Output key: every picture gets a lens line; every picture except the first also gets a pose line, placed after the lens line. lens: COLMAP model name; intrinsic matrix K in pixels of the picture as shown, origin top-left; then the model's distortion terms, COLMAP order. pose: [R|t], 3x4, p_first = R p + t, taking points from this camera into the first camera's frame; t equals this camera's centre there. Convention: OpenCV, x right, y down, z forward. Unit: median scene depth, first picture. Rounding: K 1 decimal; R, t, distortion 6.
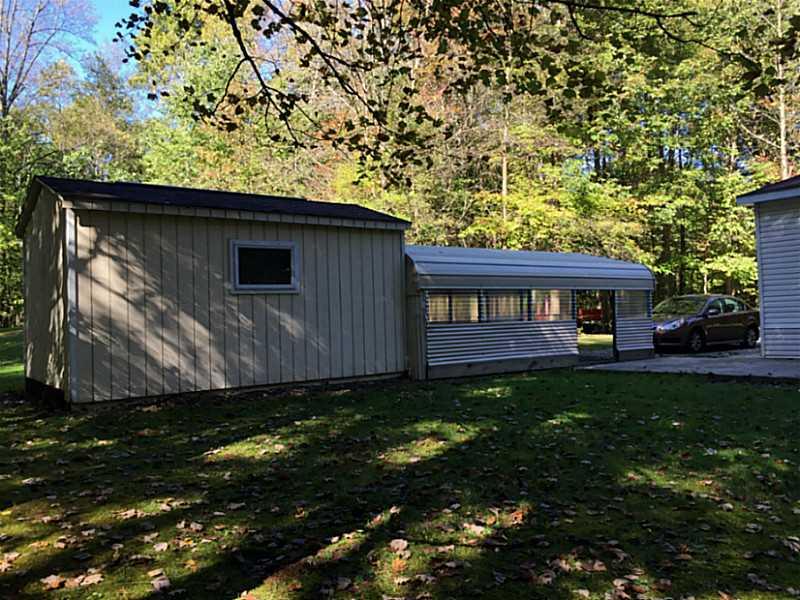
lens RADIAL K [[681.8, 0, 400.8], [0, 681.8, 302.6], [0, 0, 1]] dist [0.008732, 0.002750]
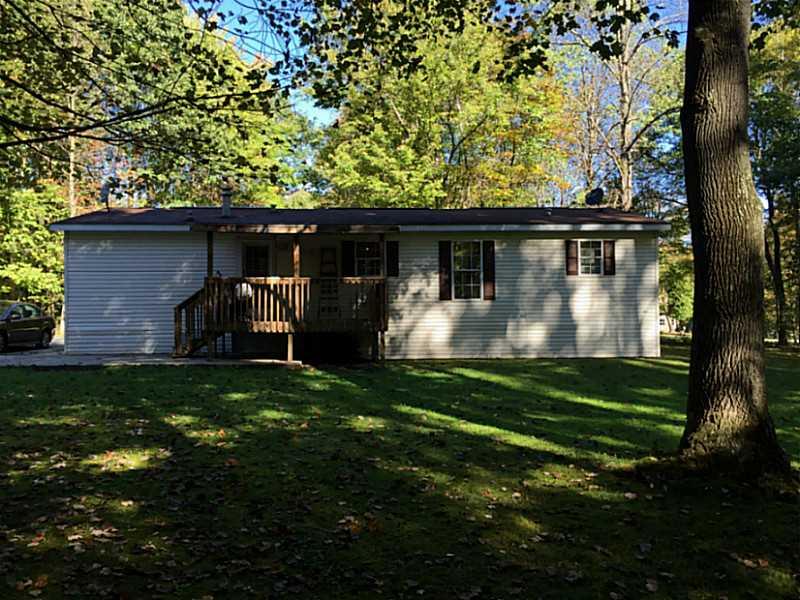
lens RADIAL K [[681.8, 0, 400.4], [0, 681.8, 301.9], [0, 0, 1]] dist [0.008732, 0.002750]
pose [[0.551398, 0.040004, 0.833283, -0.125678], [-0.031427, 0.999137, -0.027171, -0.000290], [-0.833650, -0.011205, 0.552179, -0.143504]]
